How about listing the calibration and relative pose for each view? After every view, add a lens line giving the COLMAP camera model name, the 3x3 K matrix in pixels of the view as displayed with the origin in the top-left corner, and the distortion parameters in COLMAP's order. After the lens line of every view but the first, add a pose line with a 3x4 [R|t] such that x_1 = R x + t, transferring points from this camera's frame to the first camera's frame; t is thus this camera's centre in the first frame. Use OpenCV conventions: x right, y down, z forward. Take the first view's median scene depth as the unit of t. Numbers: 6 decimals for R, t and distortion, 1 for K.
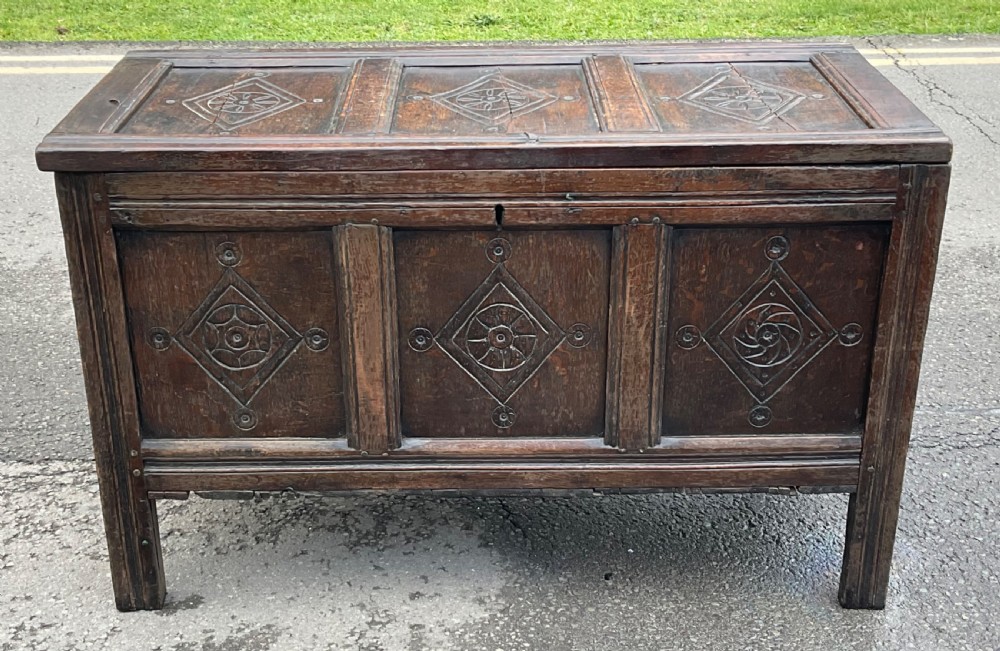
lens RADIAL K [[1346.8, 0, 499.2], [0, 1346.8, 332.8], [0, 0, 1]] dist [0.091010, 0.000000]
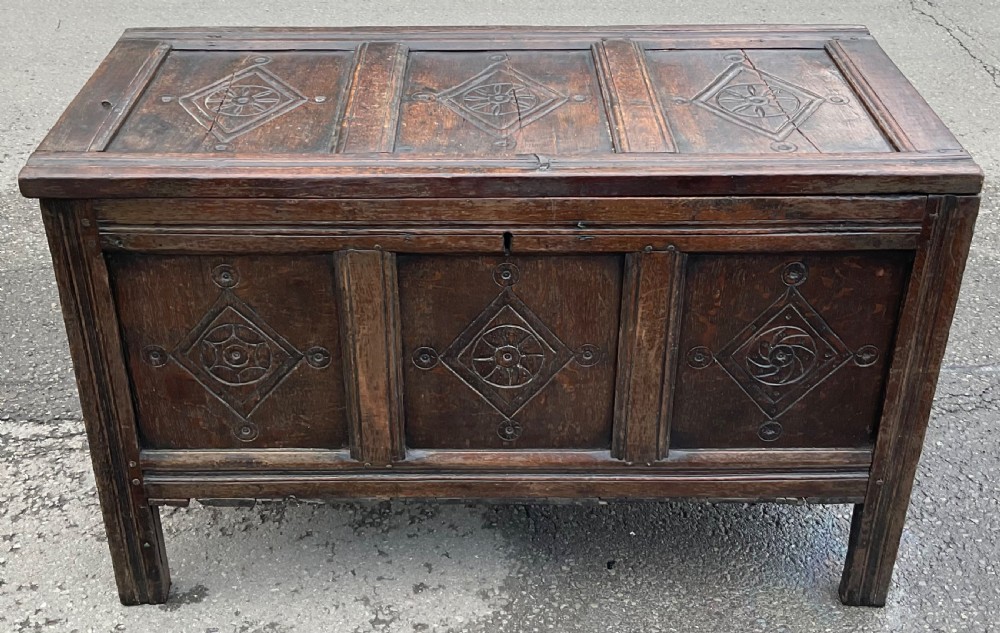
lens RADIAL K [[1191.6, 0, 505.1], [0, 1191.6, 255.0], [0, 0, 1]] dist [0.076161, 0.000000]
pose [[0.999938, 0.008014, 0.007701, -0.007658], [-0.008638, 0.996368, 0.084718, -0.140705], [-0.006994, -0.084779, 0.996375, 0.145430]]
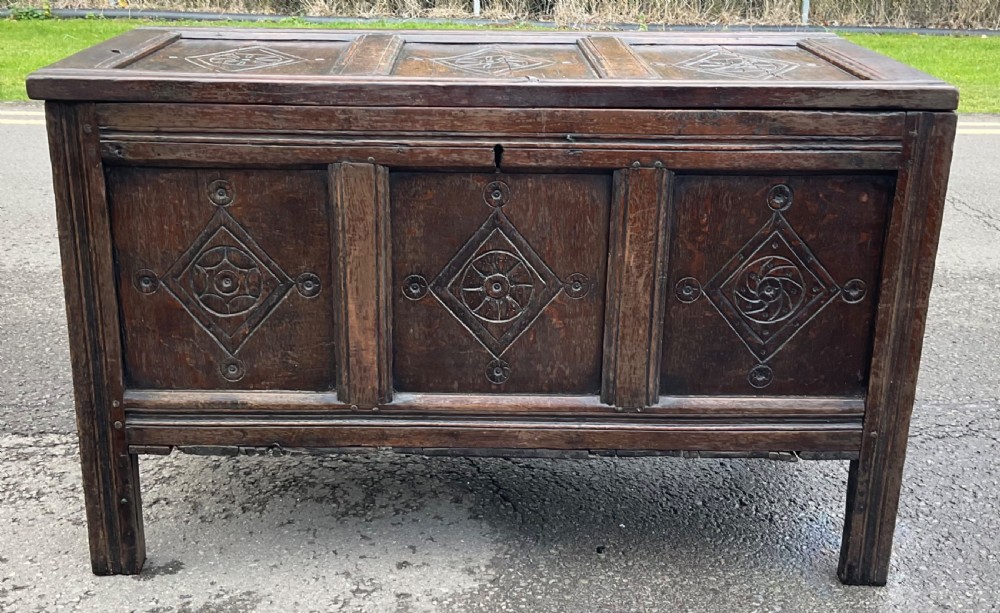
lens RADIAL K [[1134.7, 0, 490.3], [0, 1134.7, 268.0], [0, 0, 1]] dist [0.067792, 0.000000]
pose [[0.999814, 0.017955, 0.006992, -0.009473], [-0.017025, 0.993127, -0.115799, 0.084101], [-0.009023, 0.115658, 0.993248, 0.177611]]
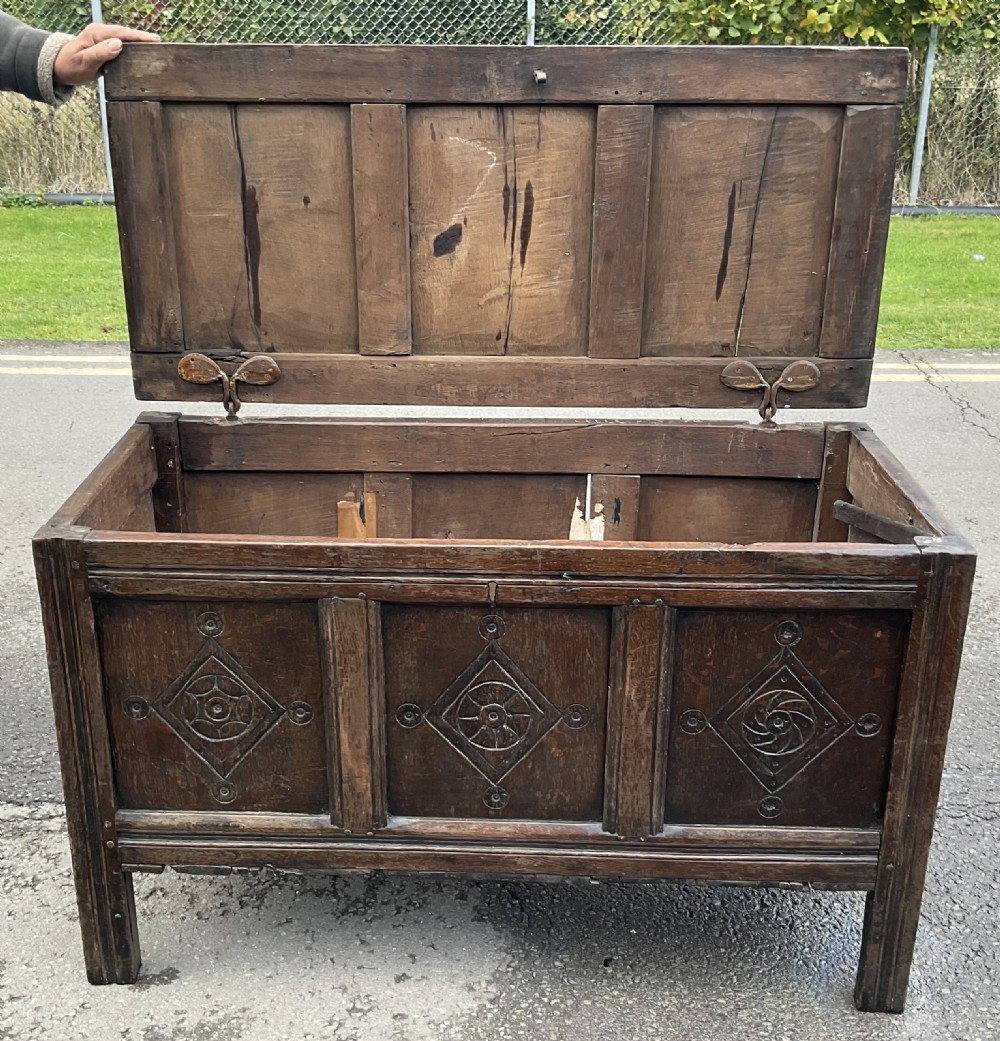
lens RADIAL K [[1319.7, 0, 484.0], [0, 1319.7, 527.3], [0, 0, 1]] dist [0.054109, 0.000000]
pose [[0.998811, 0.023875, -0.042514, 0.030332], [-0.026176, 0.998176, -0.054403, -0.077146], [0.041137, 0.055451, 0.997614, 0.067416]]
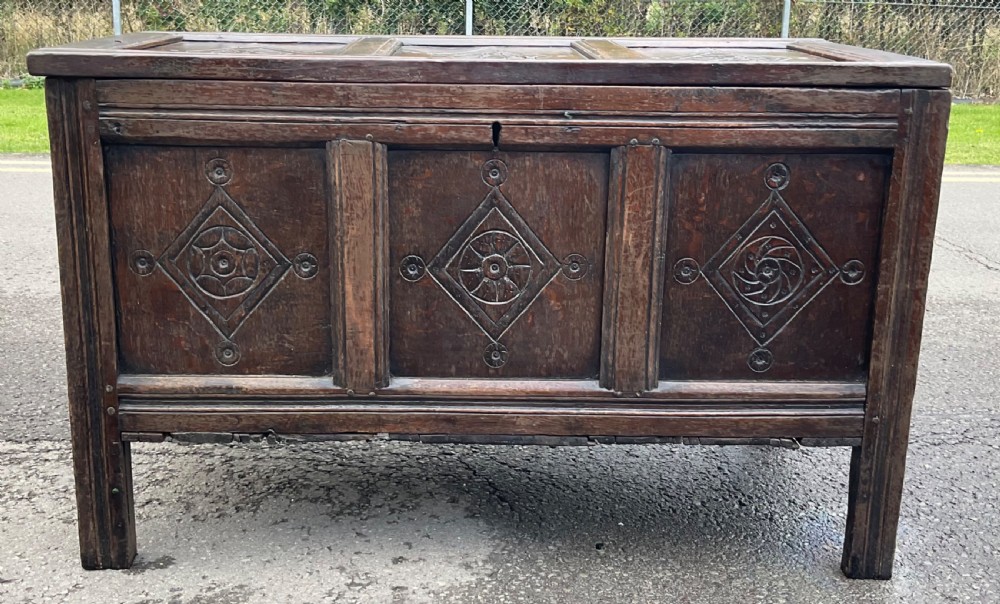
lens RADIAL K [[1091.1, 0, 484.1], [0, 1091.1, 258.7], [0, 0, 1]] dist [0.056708, 0.000000]
pose [[0.999808, 0.017111, 0.009534, -0.013945], [-0.015005, 0.981910, -0.188755, 0.143897], [-0.012591, 0.188576, 0.981978, 0.221166]]
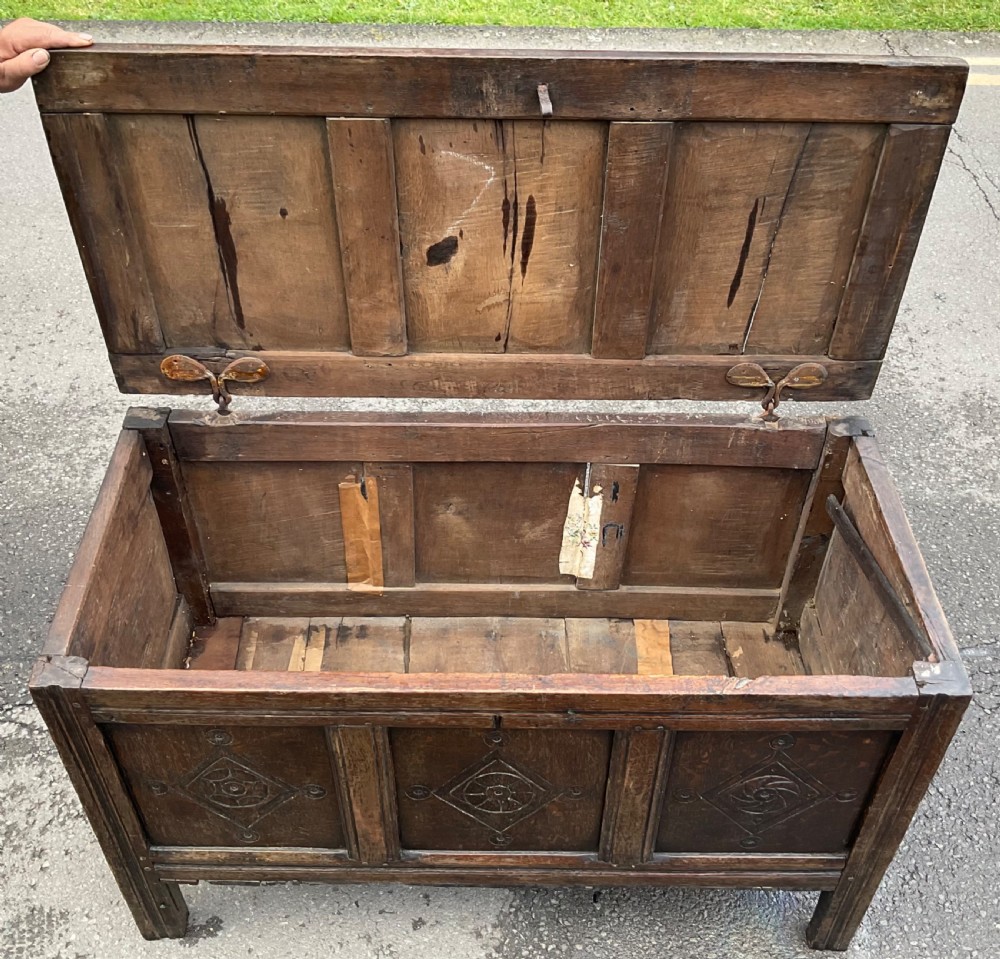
lens RADIAL K [[1131.4, 0, 519.4], [0, 1131.4, 480.3], [0, 0, 1]] dist [0.032267, 0.000000]
pose [[0.999703, 0.023886, 0.004896, 0.007053], [-0.024212, 0.948710, 0.315220, -0.474400], [0.002884, -0.315244, 0.949006, 0.271609]]
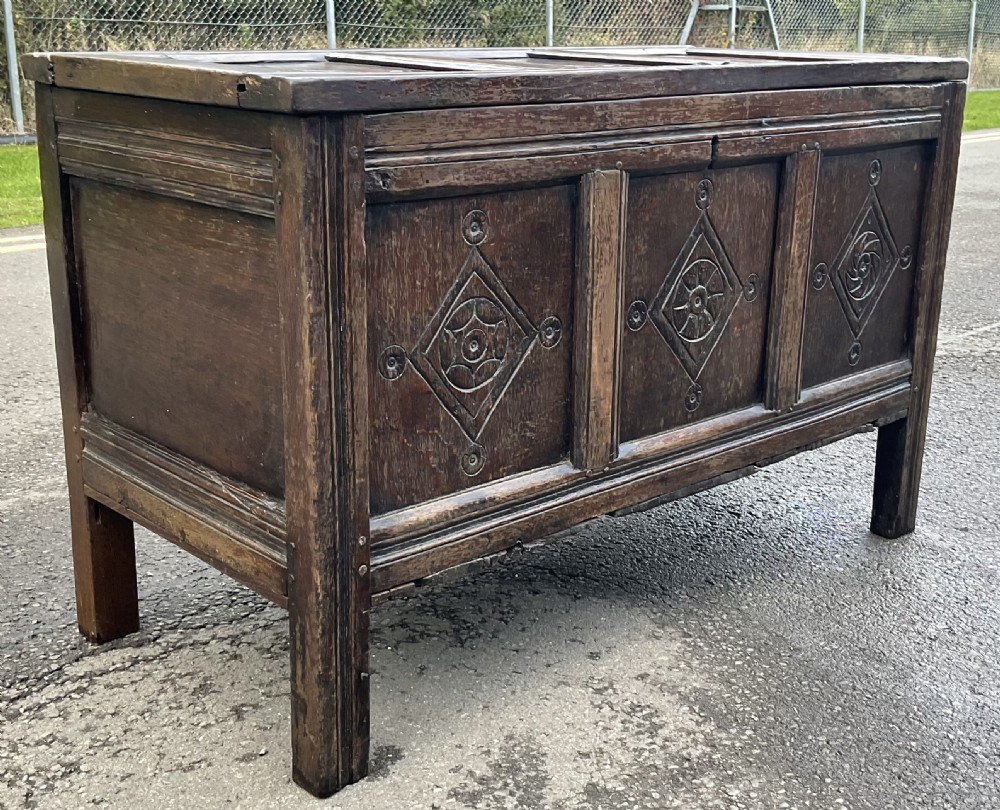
lens RADIAL K [[1292.2, 0, 492.1], [0, 1292.2, 433.0], [0, 0, 1]] dist [0.049556, 0.000000]
pose [[0.747107, -0.192860, 0.636110, -0.648776], [0.267573, 0.963282, -0.022208, 0.068895], [-0.608470, 0.186798, 0.771279, 0.435133]]
